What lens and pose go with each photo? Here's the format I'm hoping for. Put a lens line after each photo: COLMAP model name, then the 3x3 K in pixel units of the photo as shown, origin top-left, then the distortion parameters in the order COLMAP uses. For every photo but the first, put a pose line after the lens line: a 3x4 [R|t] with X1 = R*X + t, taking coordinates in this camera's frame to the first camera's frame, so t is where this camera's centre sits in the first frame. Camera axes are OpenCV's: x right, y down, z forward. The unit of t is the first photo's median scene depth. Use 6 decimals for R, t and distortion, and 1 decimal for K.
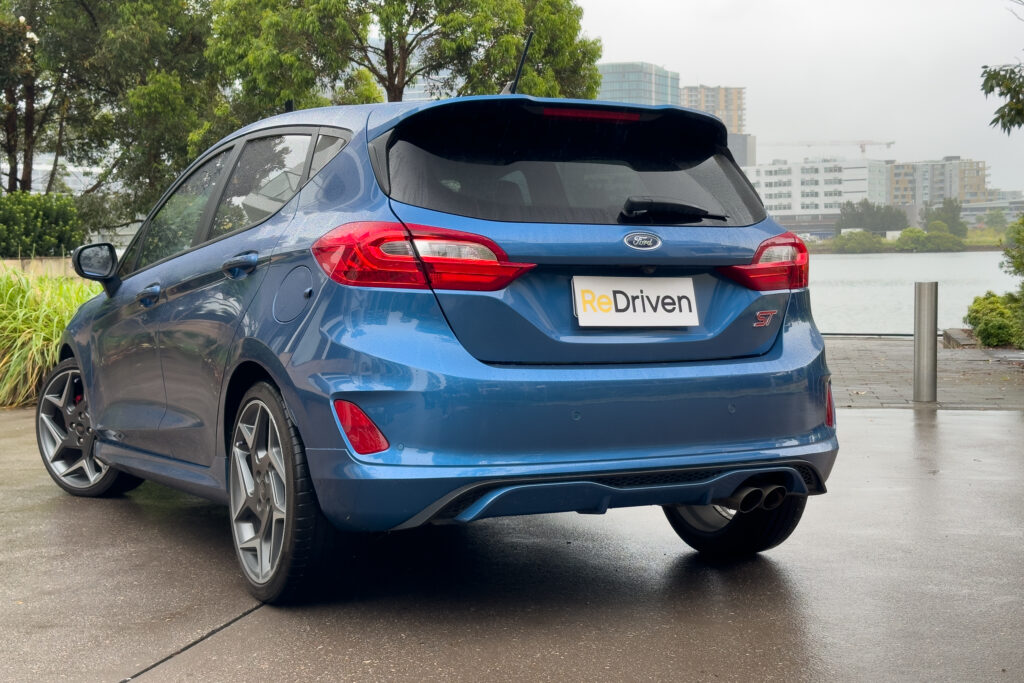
lens RADIAL K [[1452.9, 0, 512.0], [0, 1452.9, 341.5], [0, 0, 1]] dist [0.162780, -0.002865]
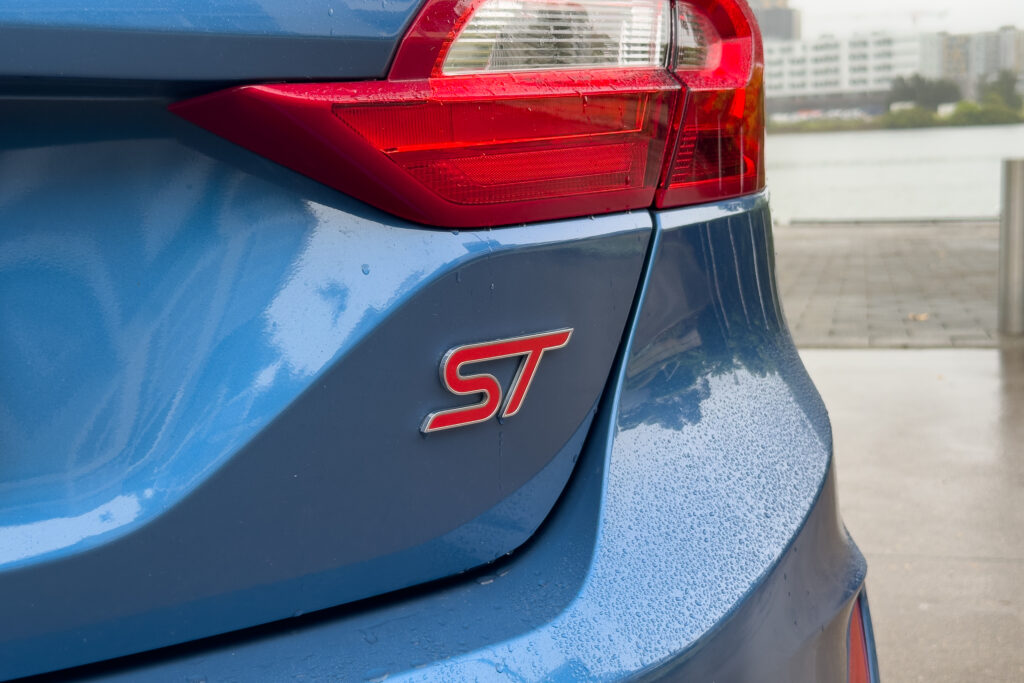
lens RADIAL K [[1452.9, 0, 512.0], [0, 1452.9, 341.5], [0, 0, 1]] dist [0.162780, -0.002865]
pose [[0.999304, -0.019055, -0.032063, 0.171602], [0.021440, 0.996893, 0.075792, -0.032536], [0.030519, -0.076426, 0.996608, 0.775159]]
